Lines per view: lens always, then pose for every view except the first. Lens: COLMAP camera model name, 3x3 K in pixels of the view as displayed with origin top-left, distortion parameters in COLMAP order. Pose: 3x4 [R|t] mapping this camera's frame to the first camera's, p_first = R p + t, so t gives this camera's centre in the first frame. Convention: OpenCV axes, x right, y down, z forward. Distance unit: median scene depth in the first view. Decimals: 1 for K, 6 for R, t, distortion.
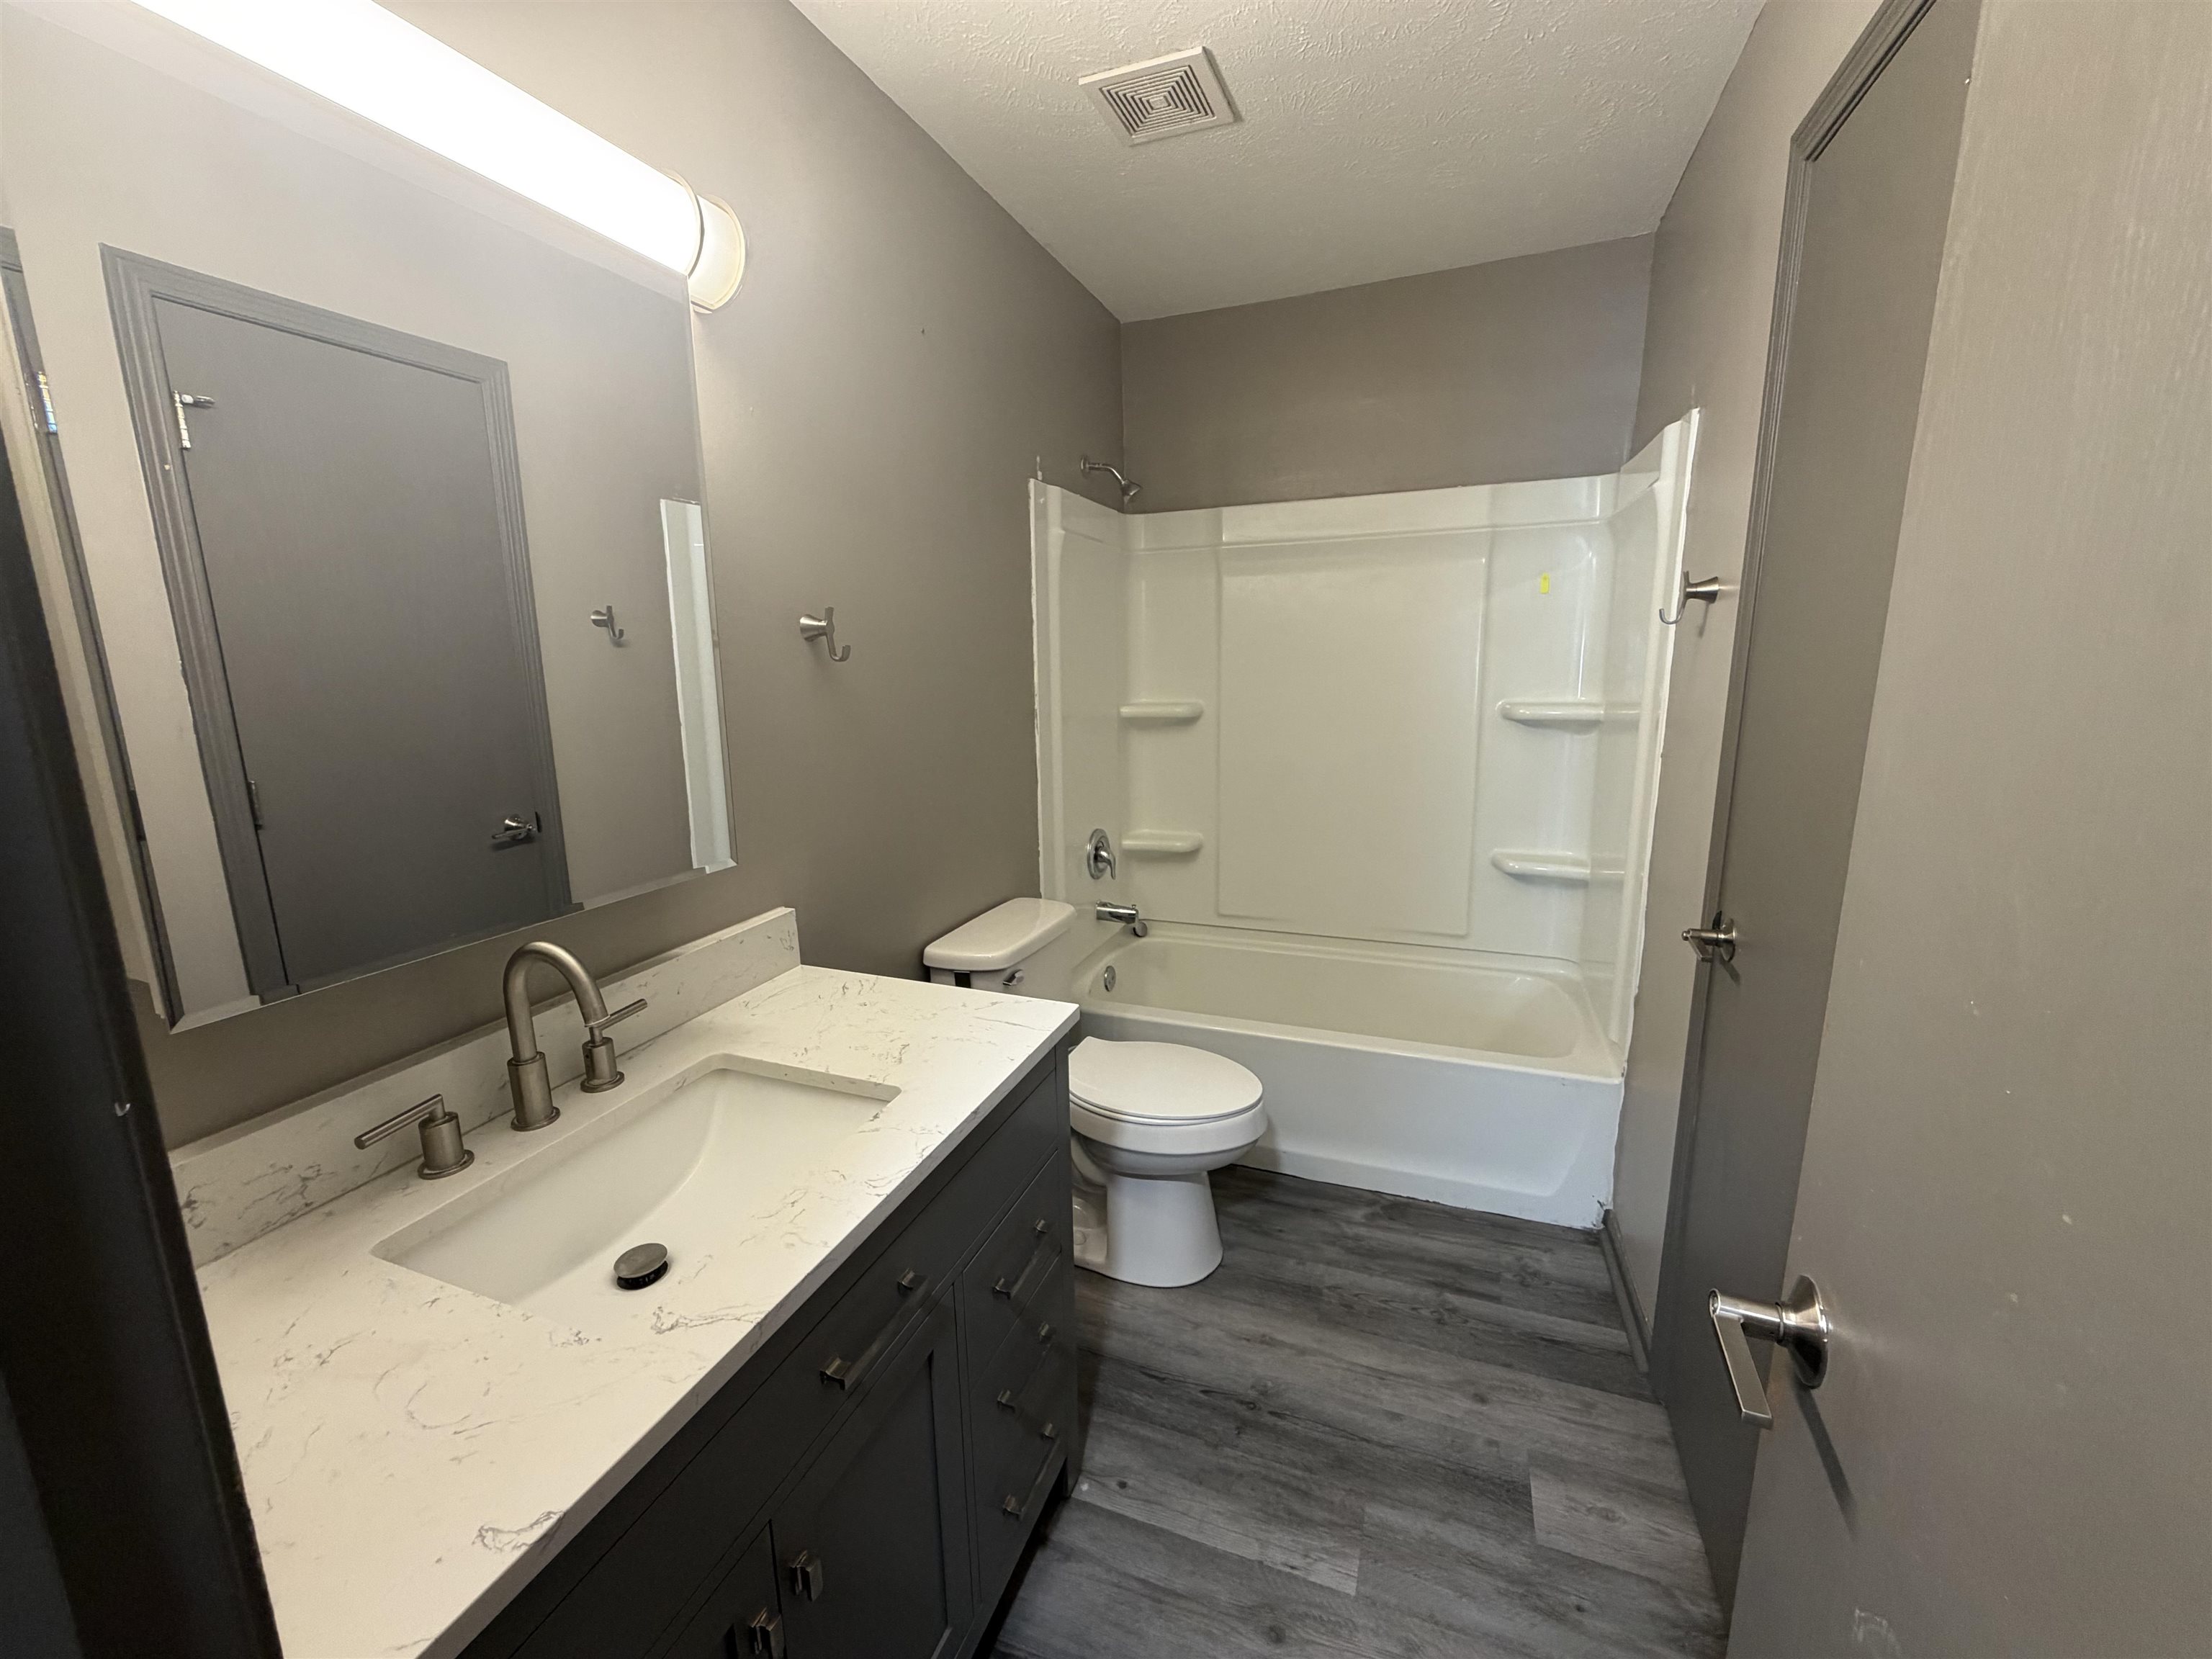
lens RADIAL K [[883.7, 0, 1099.6], [0, 883.7, 827.8], [0, 0, 1]] dist [-0.000663, 0.000244]
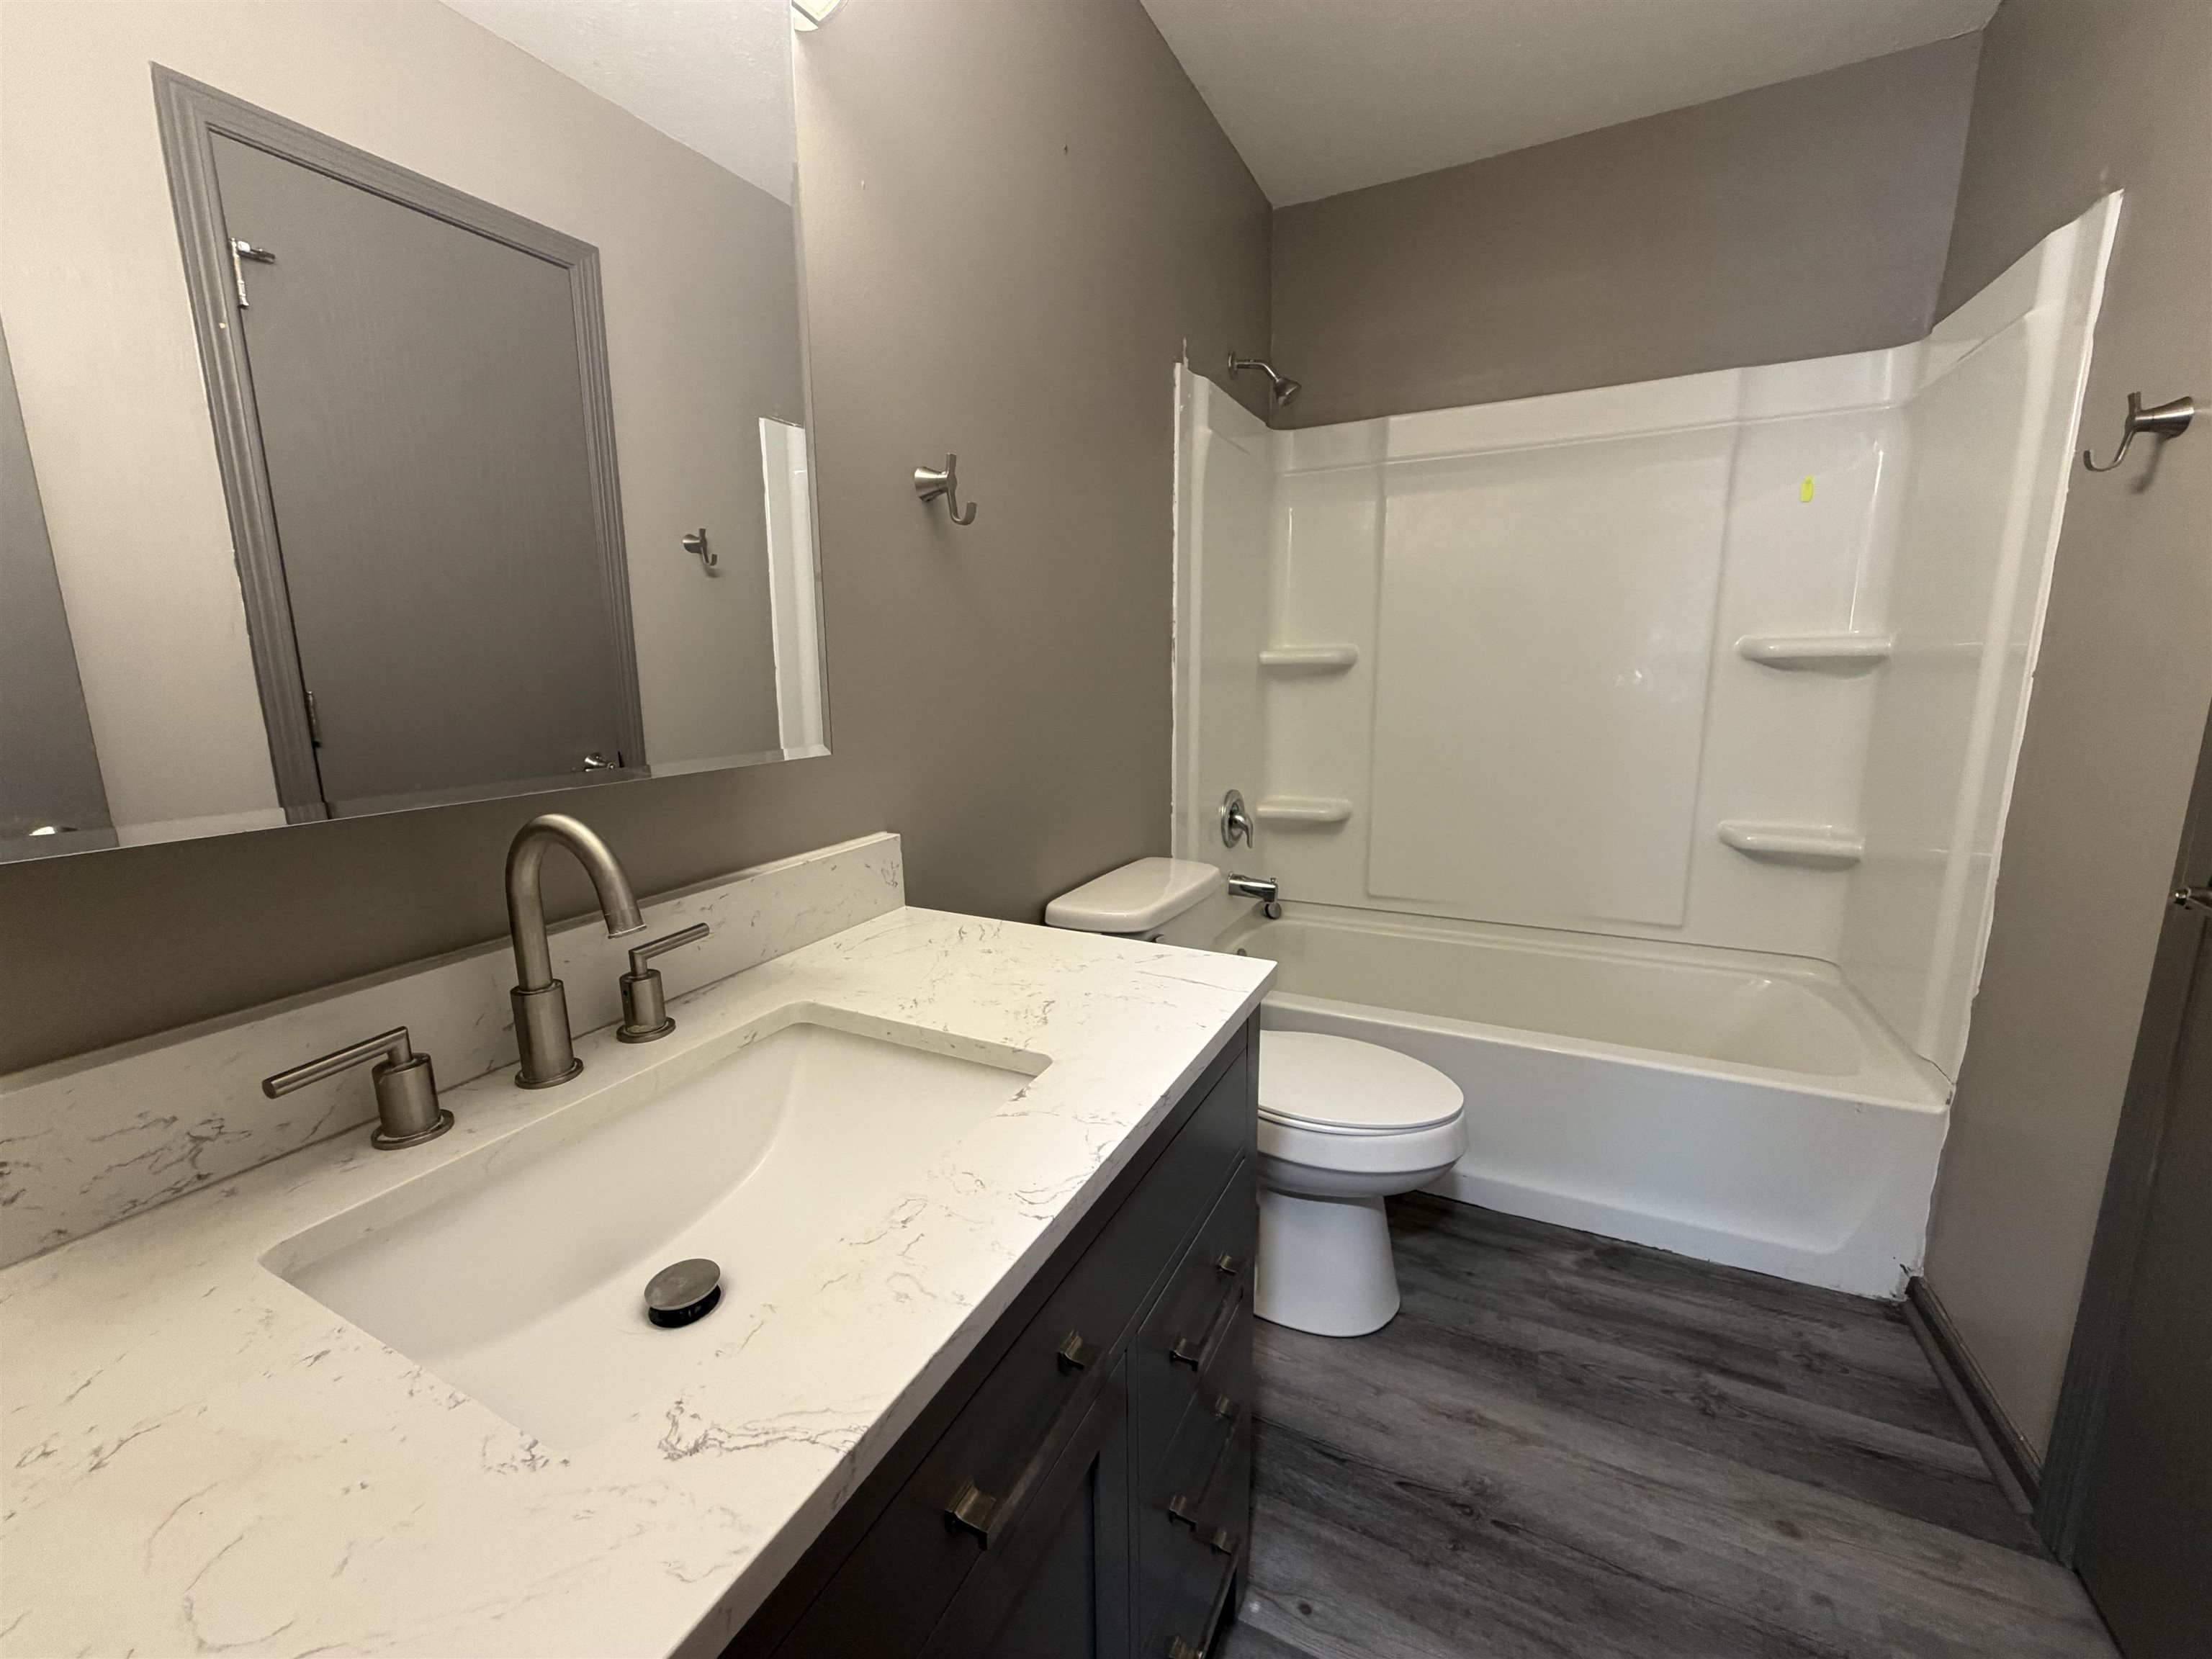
lens RADIAL K [[883.7, 0, 1099.6], [0, 883.7, 827.8], [0, 0, 1]] dist [-0.000663, 0.000244]
pose [[0.995247, 0.023349, -0.094541, -0.083955], [-0.023893, 0.999704, -0.004620, 0.078049], [0.094406, 0.006857, 0.995510, 0.207973]]
